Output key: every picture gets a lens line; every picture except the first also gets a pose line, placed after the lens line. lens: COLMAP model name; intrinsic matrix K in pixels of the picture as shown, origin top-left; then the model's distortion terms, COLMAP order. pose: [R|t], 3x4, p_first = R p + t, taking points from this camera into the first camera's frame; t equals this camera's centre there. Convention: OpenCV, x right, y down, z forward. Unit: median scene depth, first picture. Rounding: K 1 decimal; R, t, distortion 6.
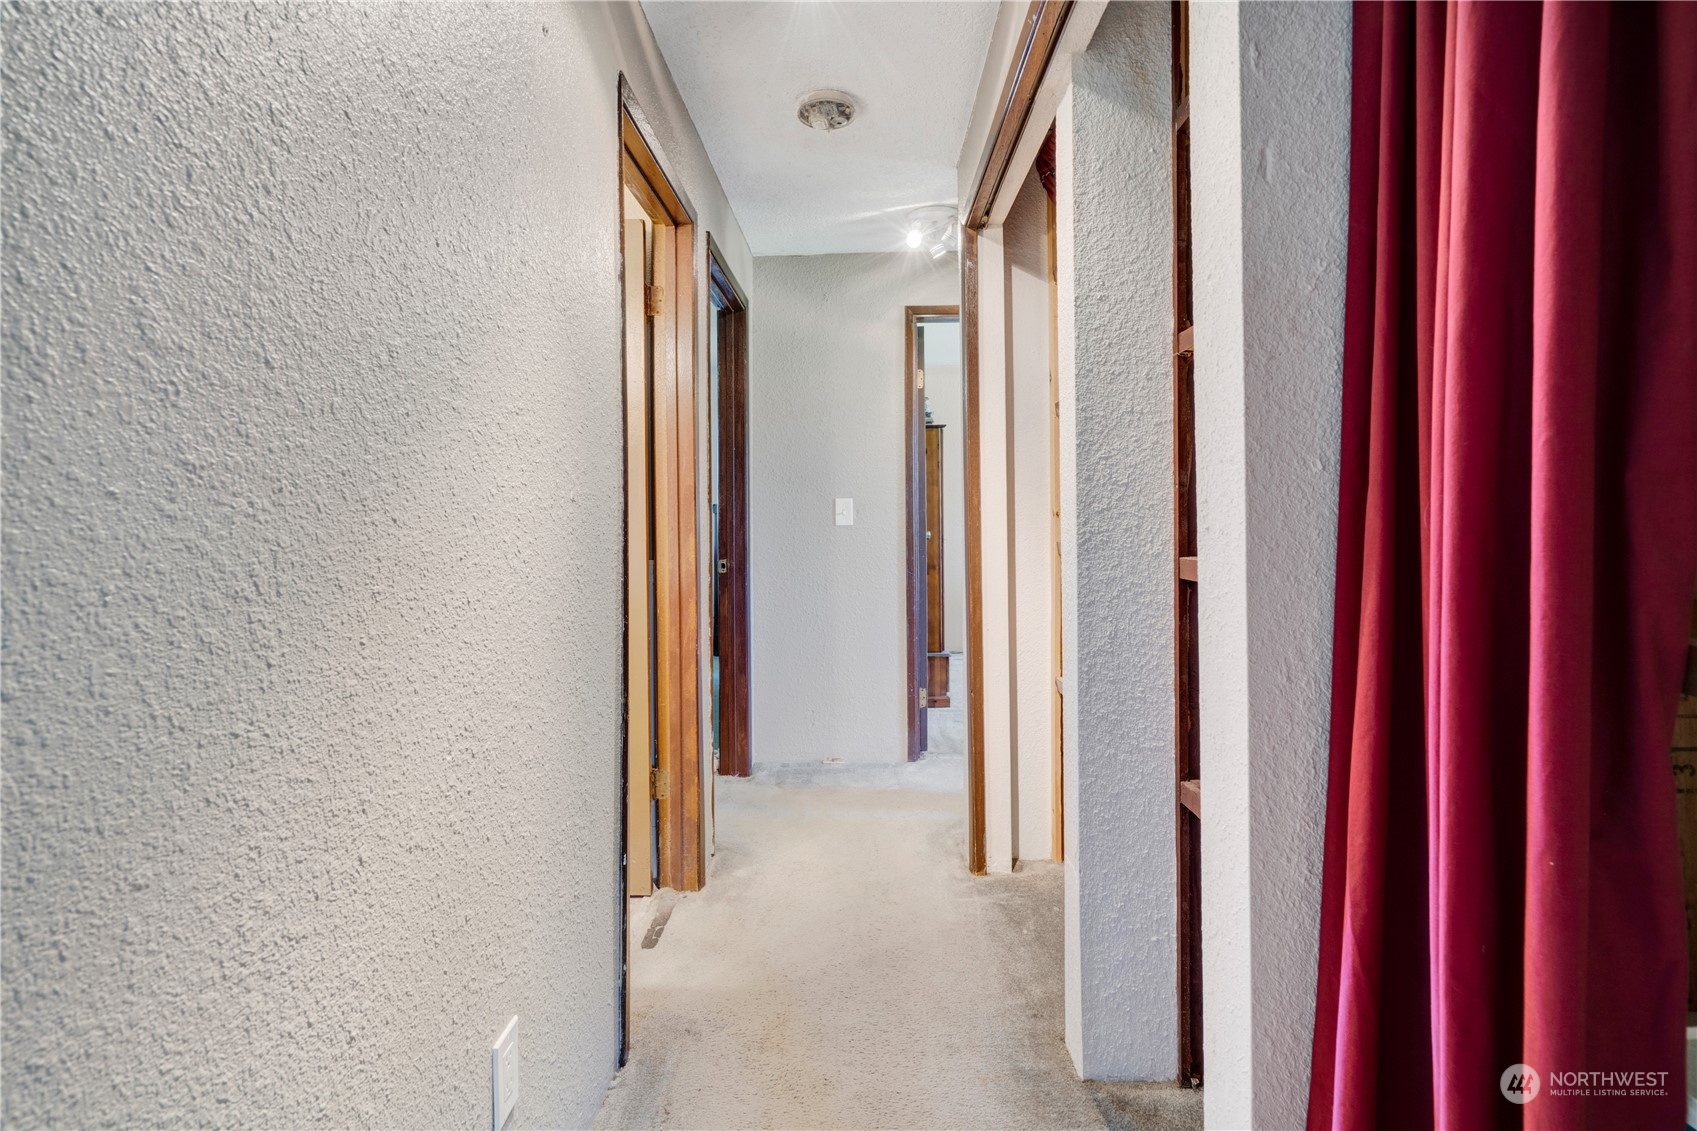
lens RADIAL K [[785.9, 0, 849.5], [0, 785.9, 561.4], [0, 0, 1]] dist [-0.003010, -0.000325]
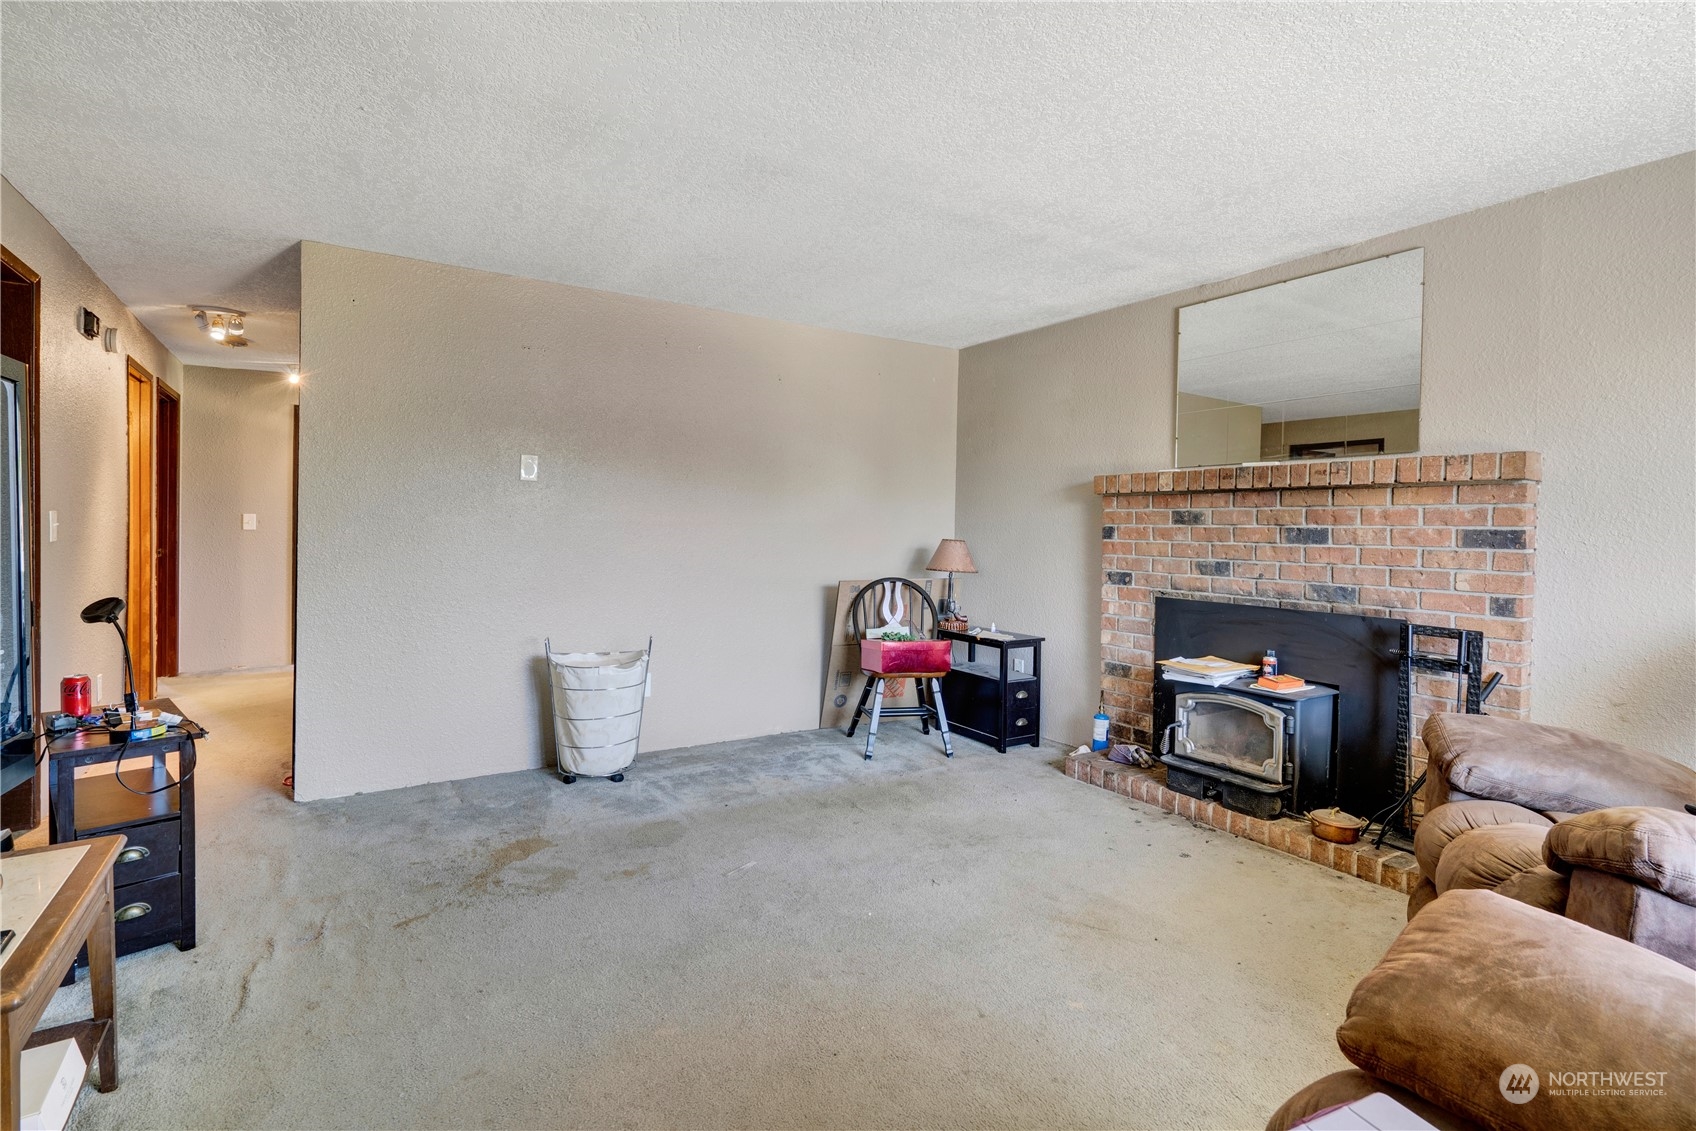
lens RADIAL K [[785.4, 0, 844.6], [0, 785.4, 557.4], [0, 0, 1]] dist [-0.003010, -0.000325]
pose [[0.823668, 0.009788, 0.566988, 0.097472], [-0.003161, 0.999915, -0.012669, 0.034376], [-0.567063, 0.008643, 0.823629, -1.202155]]
